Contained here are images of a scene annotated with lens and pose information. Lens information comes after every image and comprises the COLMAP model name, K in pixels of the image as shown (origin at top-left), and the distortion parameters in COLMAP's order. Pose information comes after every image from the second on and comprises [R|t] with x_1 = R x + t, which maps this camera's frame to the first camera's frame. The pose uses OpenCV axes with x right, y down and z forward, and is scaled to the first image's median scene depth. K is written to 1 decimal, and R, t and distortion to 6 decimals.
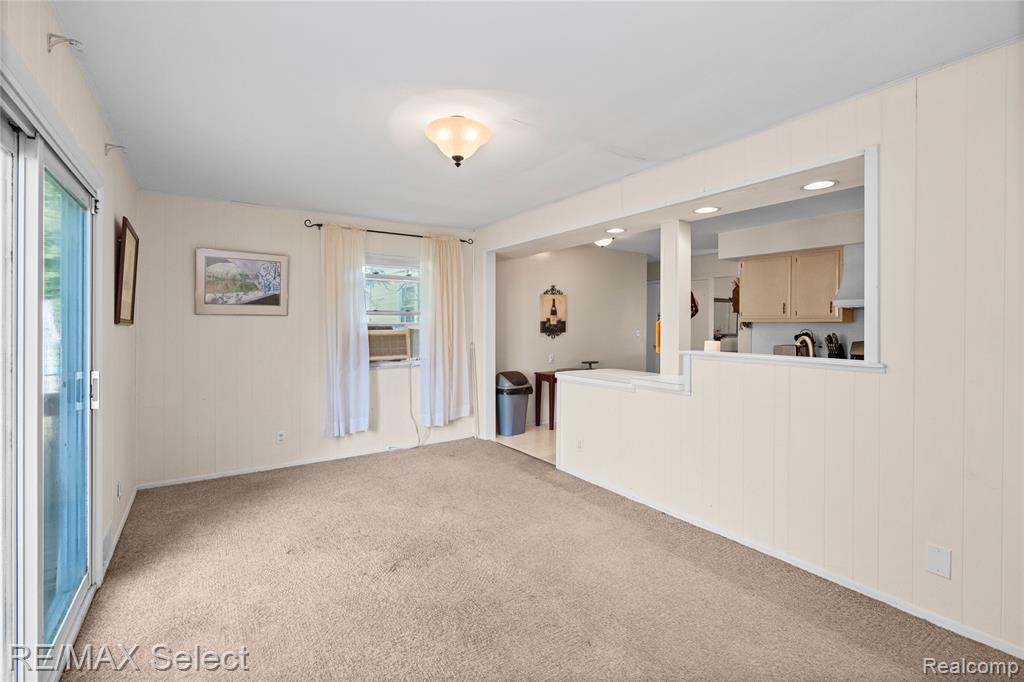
lens RADIAL K [[459.4, 0, 508.0], [0, 459.4, 325.2], [0, 0, 1]] dist [-0.014349, 0.000592]
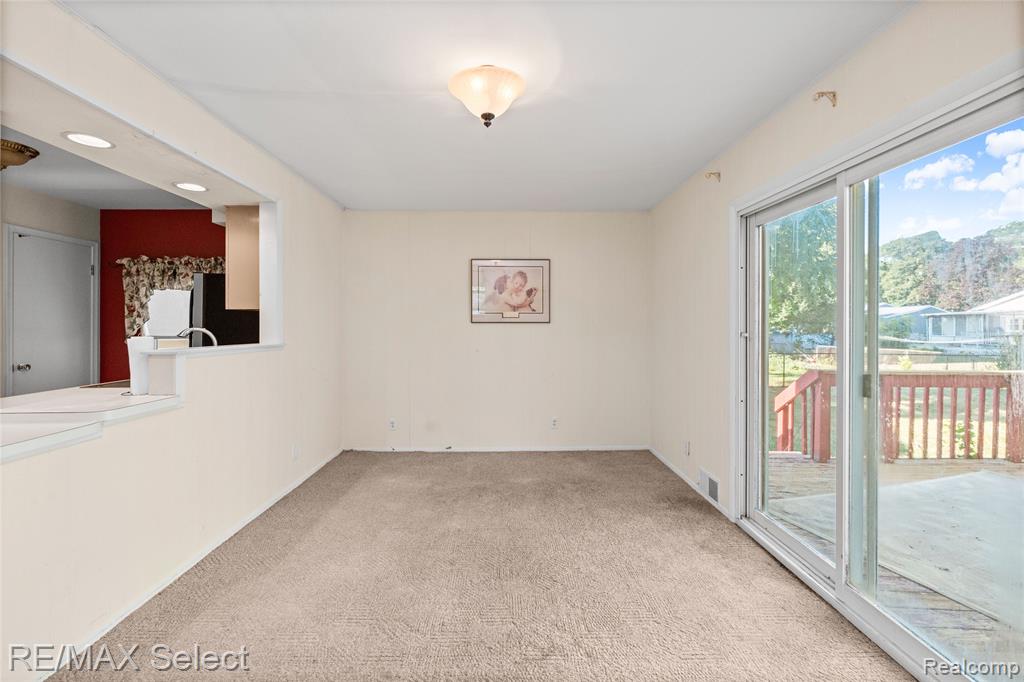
lens RADIAL K [[459.4, 0, 510.8], [0, 459.4, 333.7], [0, 0, 1]] dist [-0.014349, 0.000592]
pose [[-0.842259, -0.008268, 0.539010, -0.150378], [0.003375, 0.999782, 0.020609, 0.004795], [-0.539063, 0.019177, -0.842047, 0.421697]]
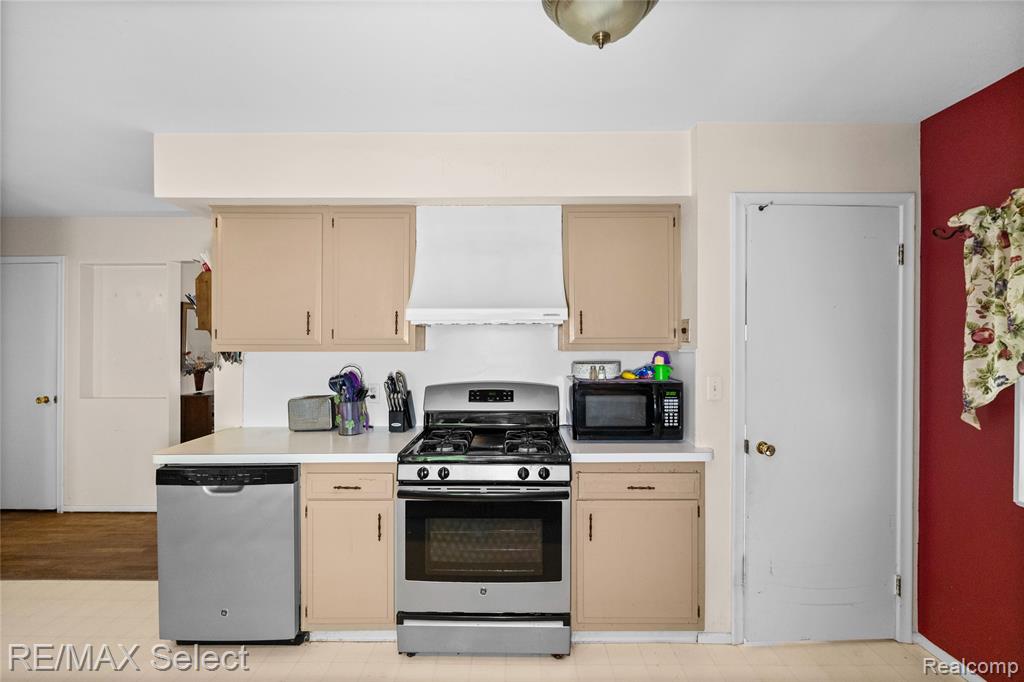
lens RADIAL K [[459.4, 0, 512.8], [0, 459.4, 342.8], [0, 0, 1]] dist [-0.014349, 0.000592]
pose [[0.527577, -0.008278, 0.849467, 0.167036], [0.001450, 0.999960, 0.008844, -0.011002], [-0.849506, -0.003435, 0.527568, 0.305790]]
